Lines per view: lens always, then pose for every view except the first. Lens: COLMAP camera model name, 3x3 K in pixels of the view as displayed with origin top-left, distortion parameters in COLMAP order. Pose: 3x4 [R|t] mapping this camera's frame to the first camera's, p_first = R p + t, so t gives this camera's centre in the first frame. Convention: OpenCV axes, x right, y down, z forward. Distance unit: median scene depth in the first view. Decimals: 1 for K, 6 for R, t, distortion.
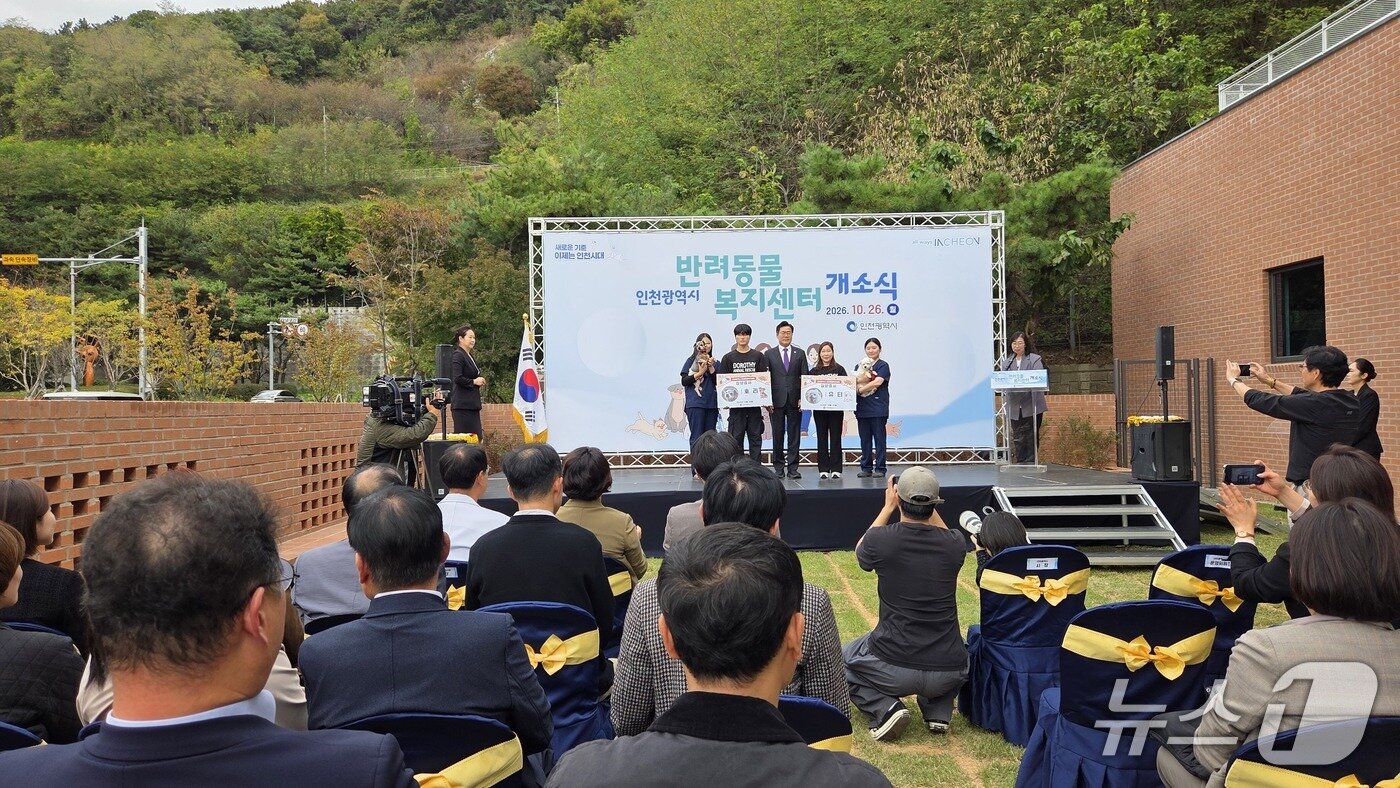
lens RADIAL K [[932.3, 0, 720.9], [0, 932.3, 391.7], [0, 0, 1]] dist [0.005467, 0.001043]
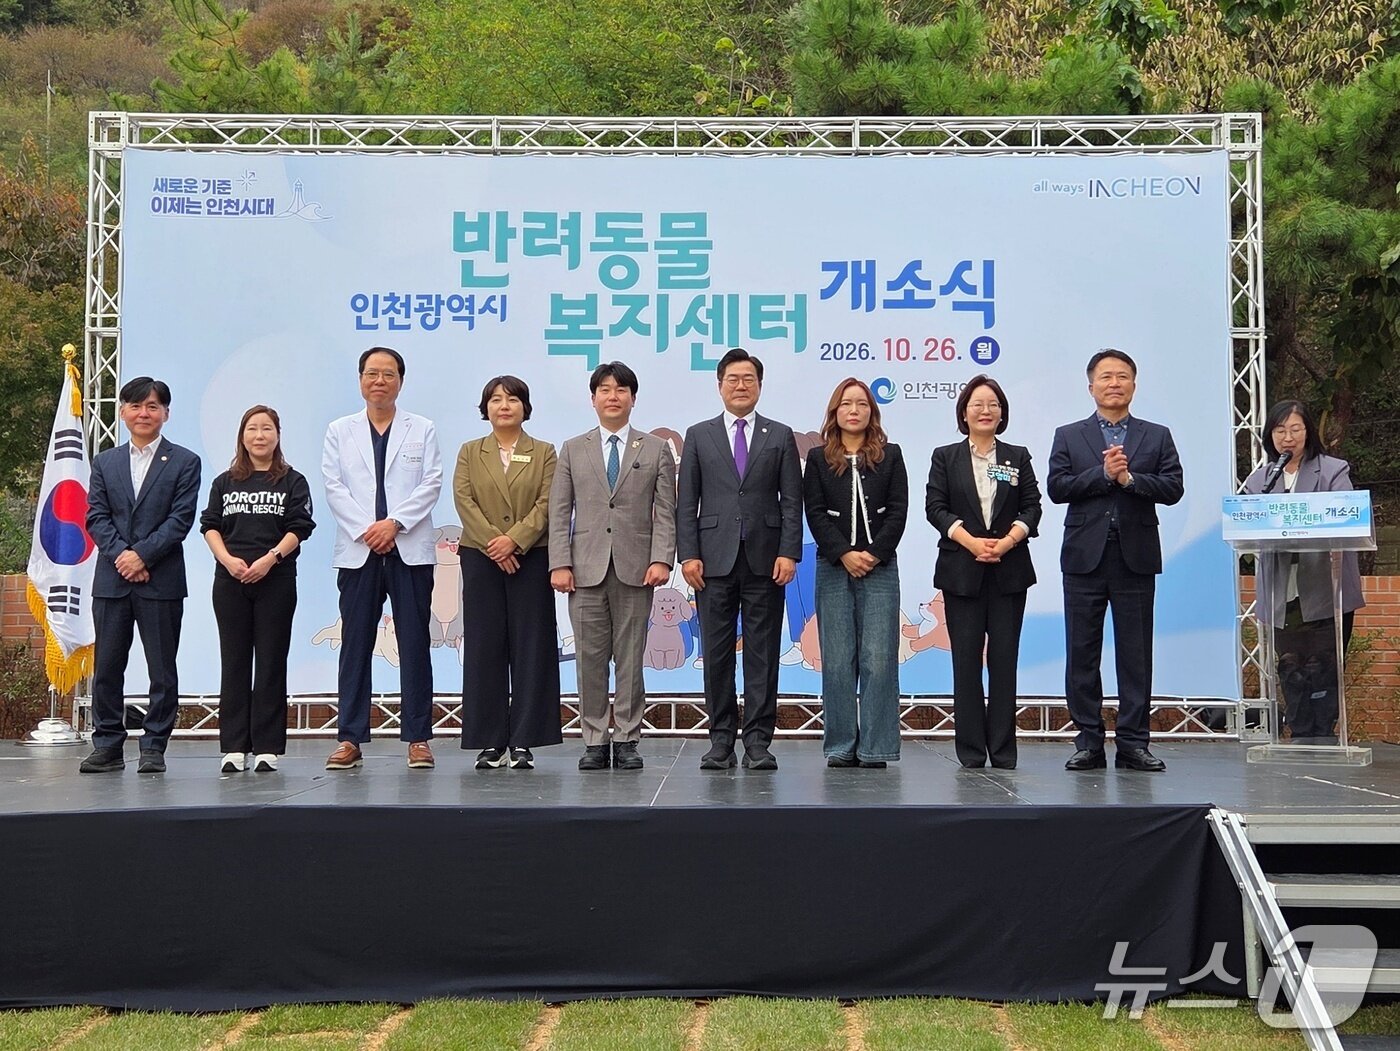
lens RADIAL K [[1789.4, 0, 710.0], [0, 1789.4, 493.4], [0, 0, 1]] dist [0.054606, 0.000000]
pose [[0.999834, 0.013416, -0.012343, 0.075275], [-0.014013, 0.998670, -0.049617, 0.014954], [0.011660, 0.049782, 0.998692, 0.220385]]
